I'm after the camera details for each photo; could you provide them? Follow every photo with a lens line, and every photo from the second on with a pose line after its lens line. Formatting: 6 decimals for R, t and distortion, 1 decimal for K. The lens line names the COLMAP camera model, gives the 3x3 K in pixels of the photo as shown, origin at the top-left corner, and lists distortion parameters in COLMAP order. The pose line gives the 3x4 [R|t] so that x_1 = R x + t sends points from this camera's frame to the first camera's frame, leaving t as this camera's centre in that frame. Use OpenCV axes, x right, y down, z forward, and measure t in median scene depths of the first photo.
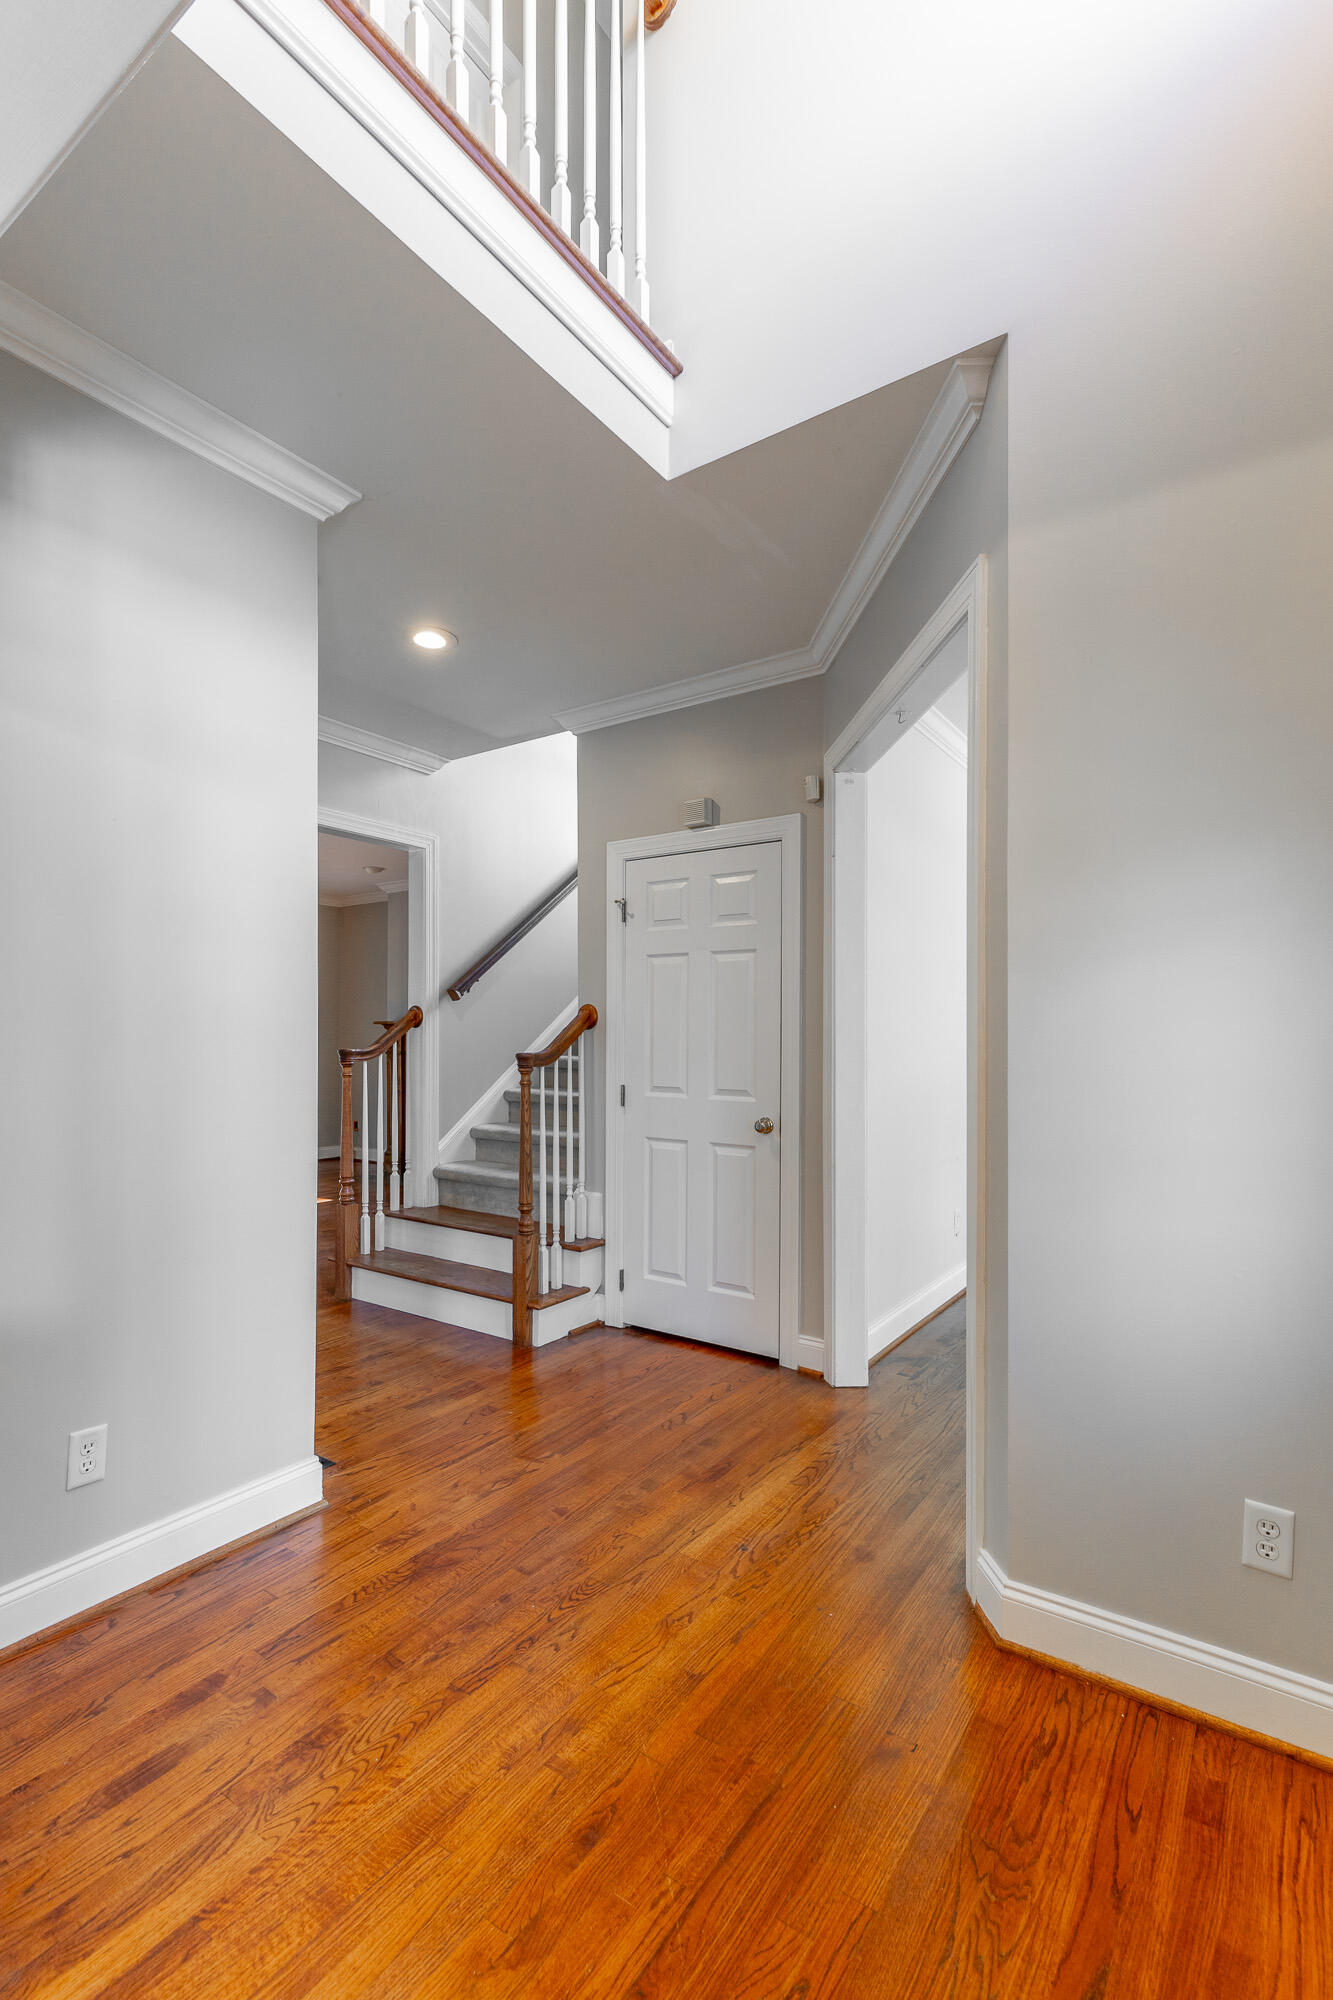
lens RADIAL K [[905.3, 0, 661.6], [0, 905.3, 1027.8], [0, 0, 1]] dist [0.009238, 0.000578]
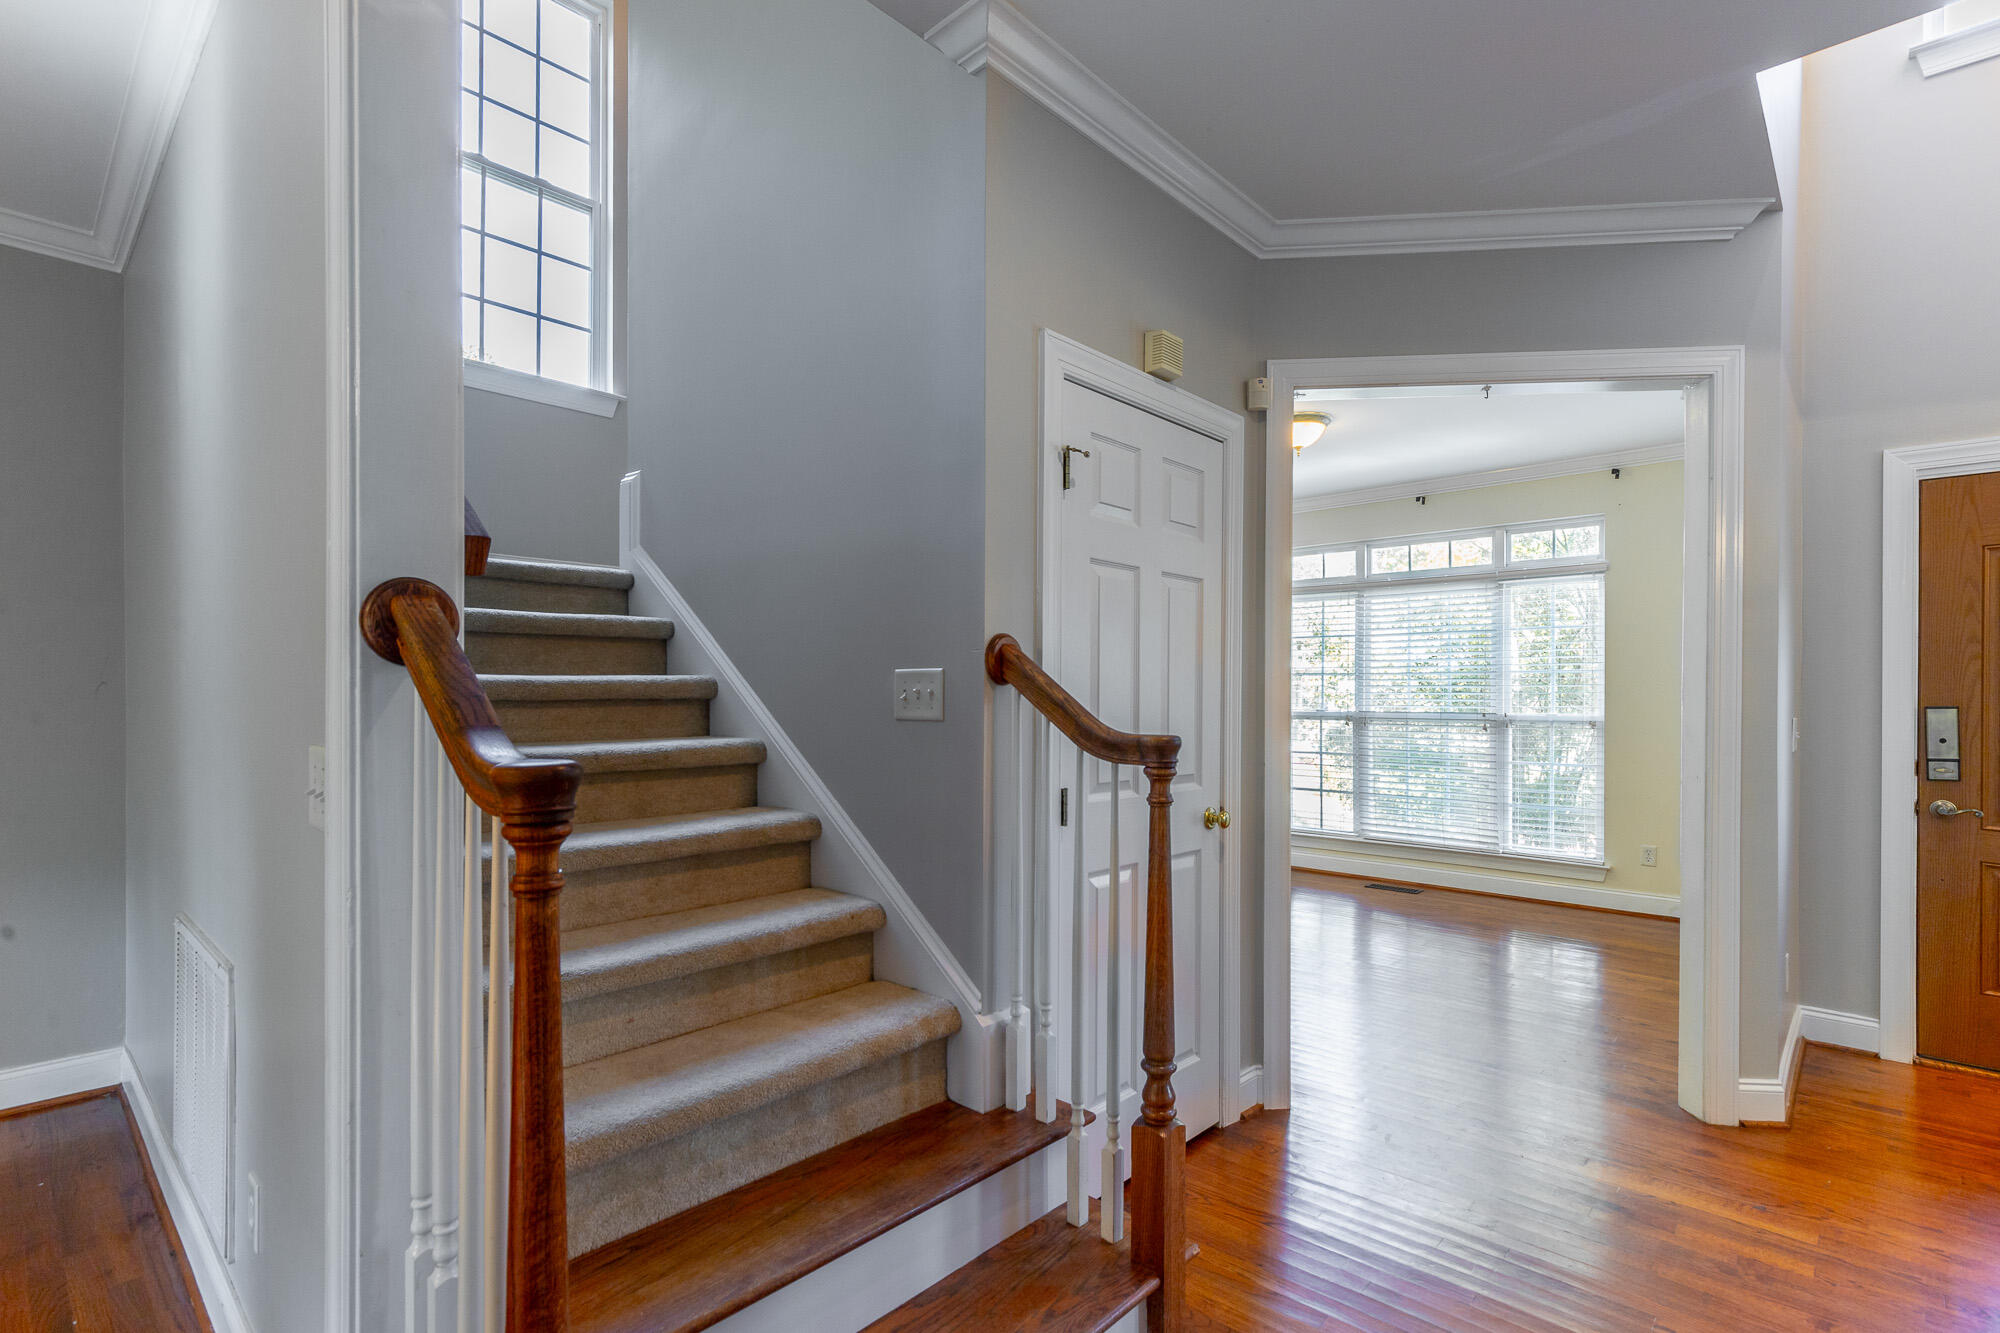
lens RADIAL K [[944.6, 0, 990.9], [0, 944.6, 692.1], [0, 0, 1]] dist [0.011818, -0.000070]
pose [[0.137619, 0.001340, 0.990484, -0.711399], [-0.017916, 0.999839, 0.001136, 0.006202], [-0.990323, -0.017902, 0.137620, 1.121598]]
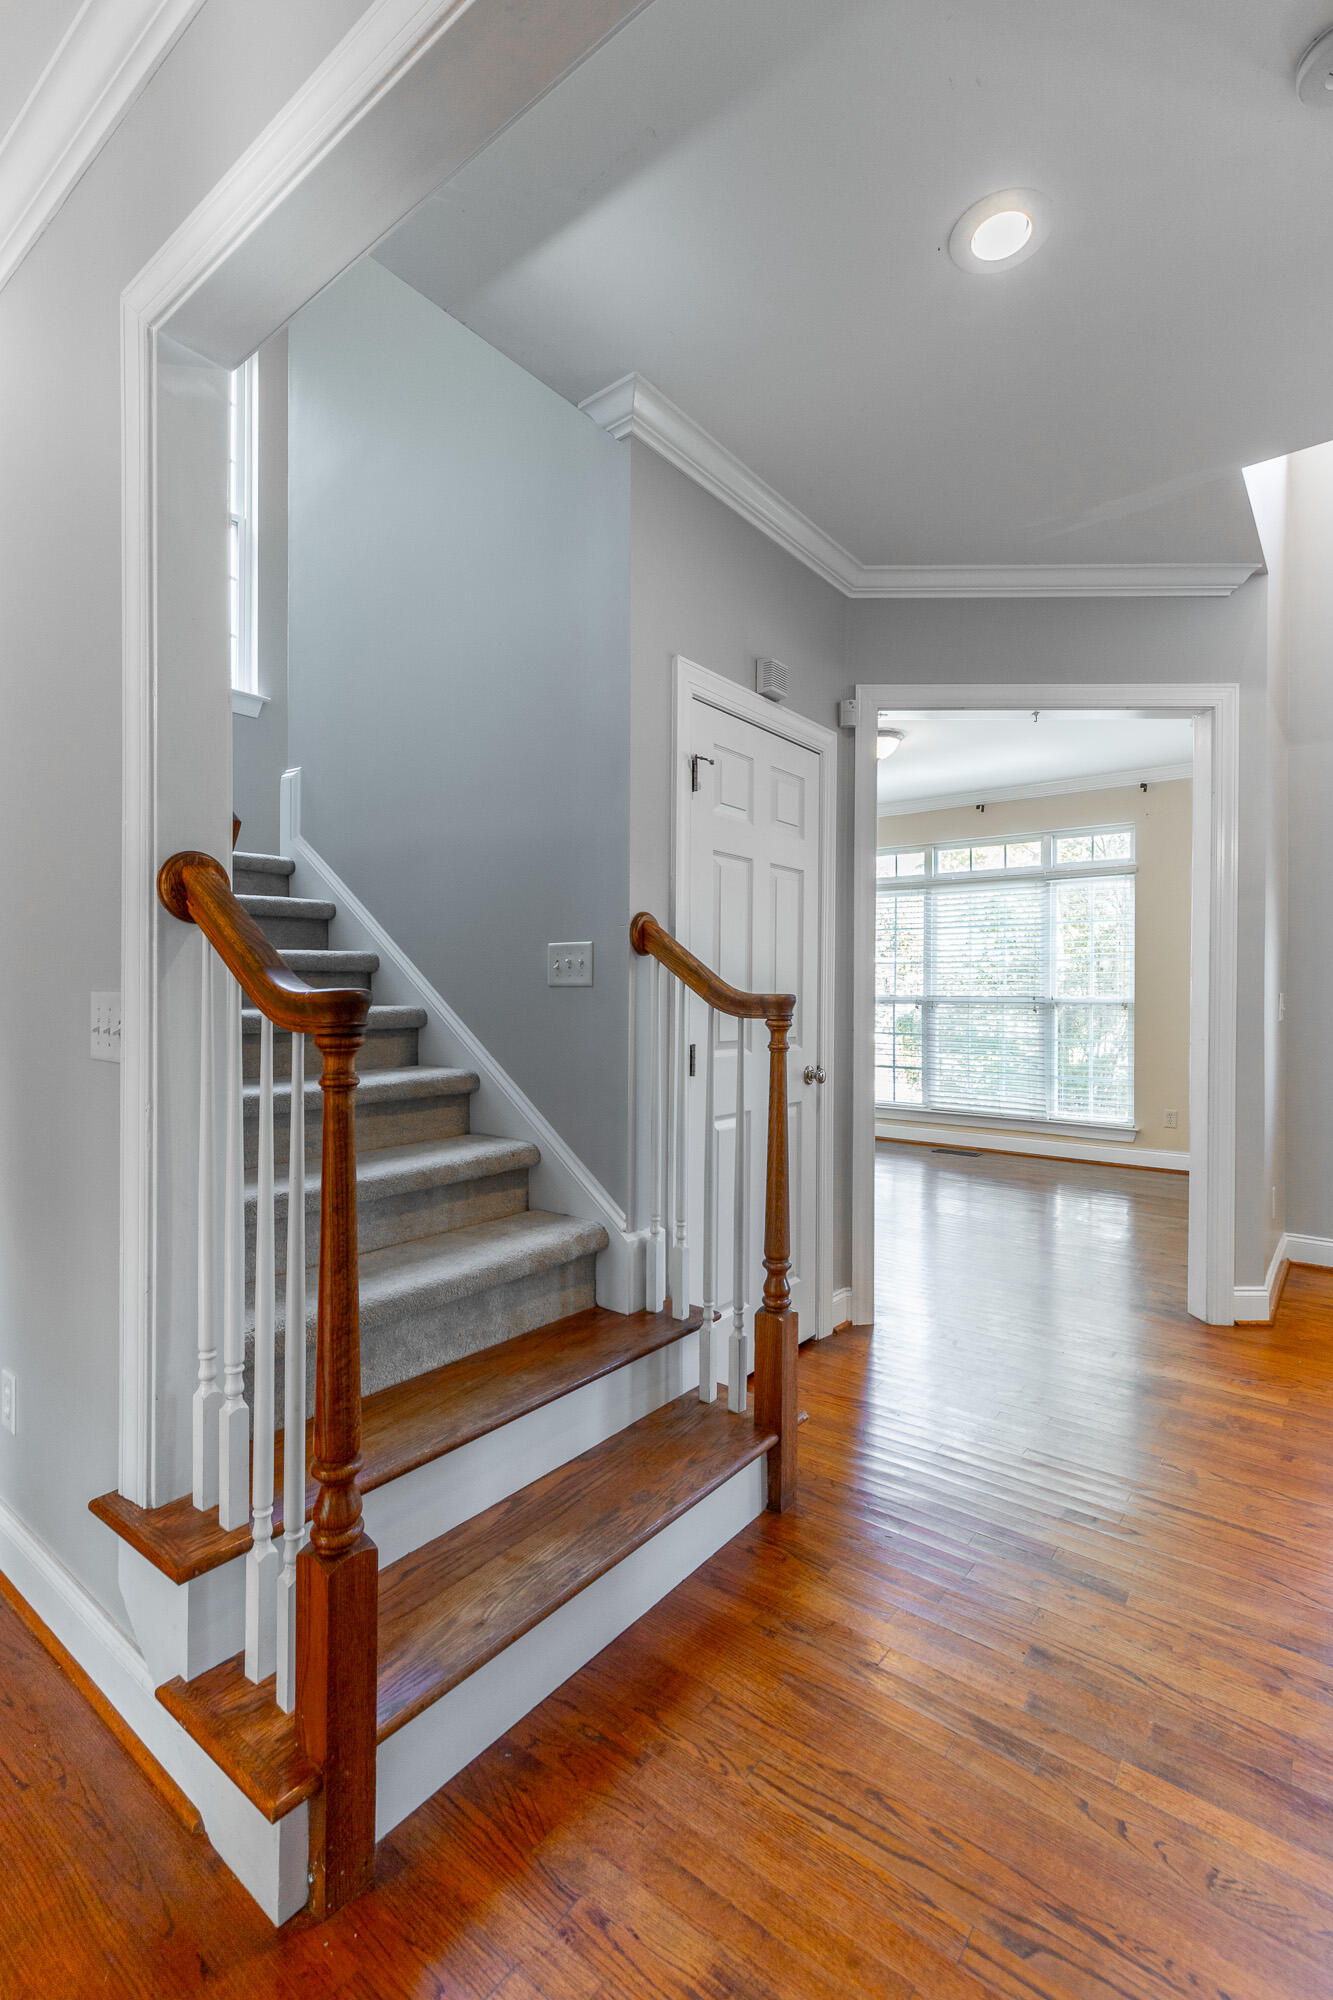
lens RADIAL K [[905.3, 0, 651.7], [0, 905.3, 987.2], [0, 0, 1]] dist [0.009238, 0.000578]
pose [[0.057703, 0.001868, 0.998332, -0.799467], [-0.019074, 0.999818, -0.000768, 0.027502], [-0.998152, -0.018997, 0.057728, 1.151849]]
